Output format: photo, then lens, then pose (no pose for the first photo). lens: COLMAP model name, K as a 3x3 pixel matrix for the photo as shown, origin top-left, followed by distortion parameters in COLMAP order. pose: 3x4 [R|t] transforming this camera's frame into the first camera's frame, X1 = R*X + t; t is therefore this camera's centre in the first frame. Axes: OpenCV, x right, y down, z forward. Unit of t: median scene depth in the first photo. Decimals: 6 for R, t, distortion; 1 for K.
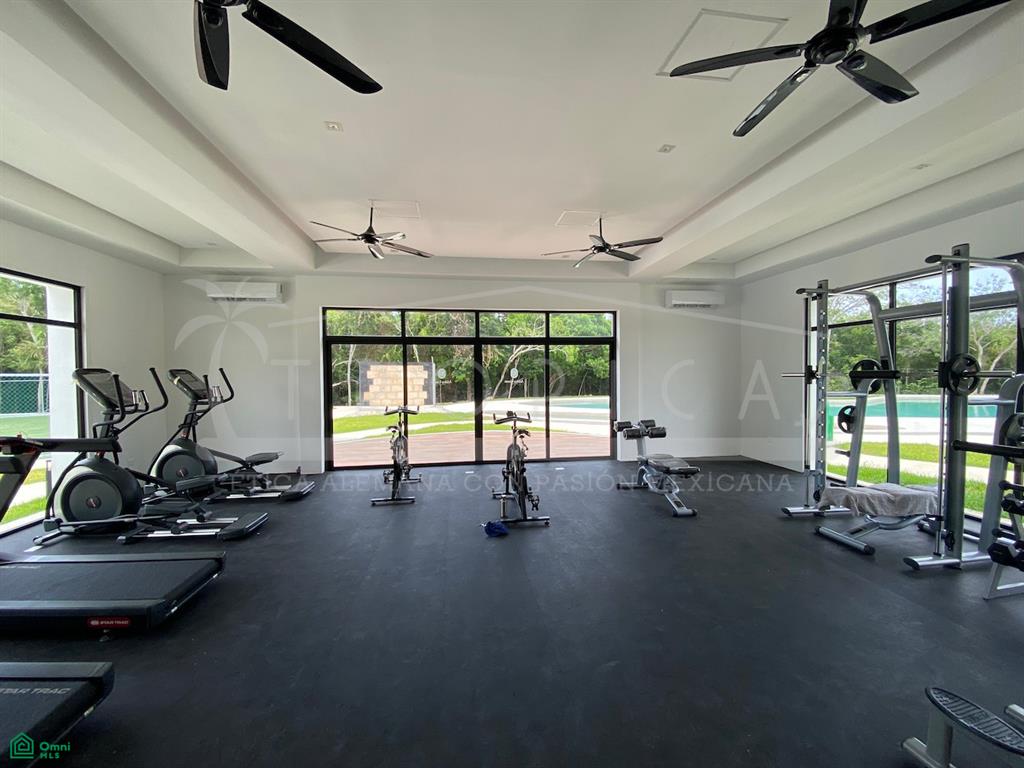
lens RADIAL K [[418.6, 0, 509.7], [0, 418.6, 383.4], [0, 0, 1]] dist [0.031758, -0.026426]
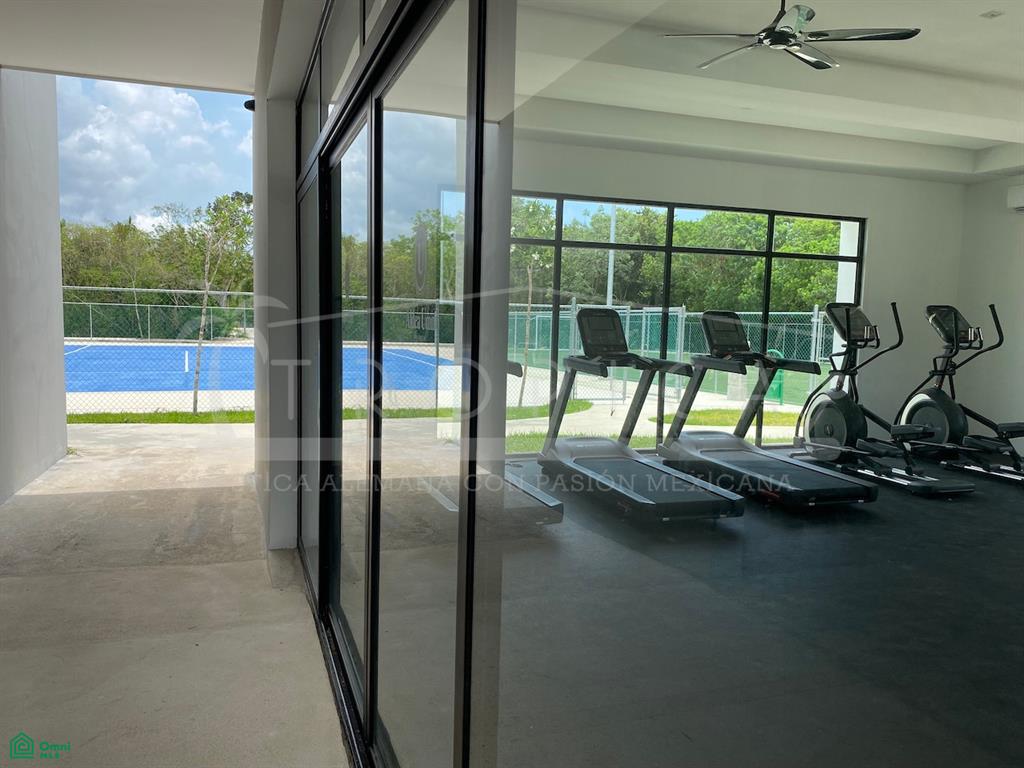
lens RADIAL K [[777.8, 0, 518.2], [0, 777.8, 386.6], [0, 0, 1]] dist [0.031207, -0.043610]
pose [[0.212952, 0.104585, -0.971449, 0.713476], [-0.050464, 0.994105, 0.095962, 0.025071], [0.975758, 0.028588, 0.216975, -0.184482]]
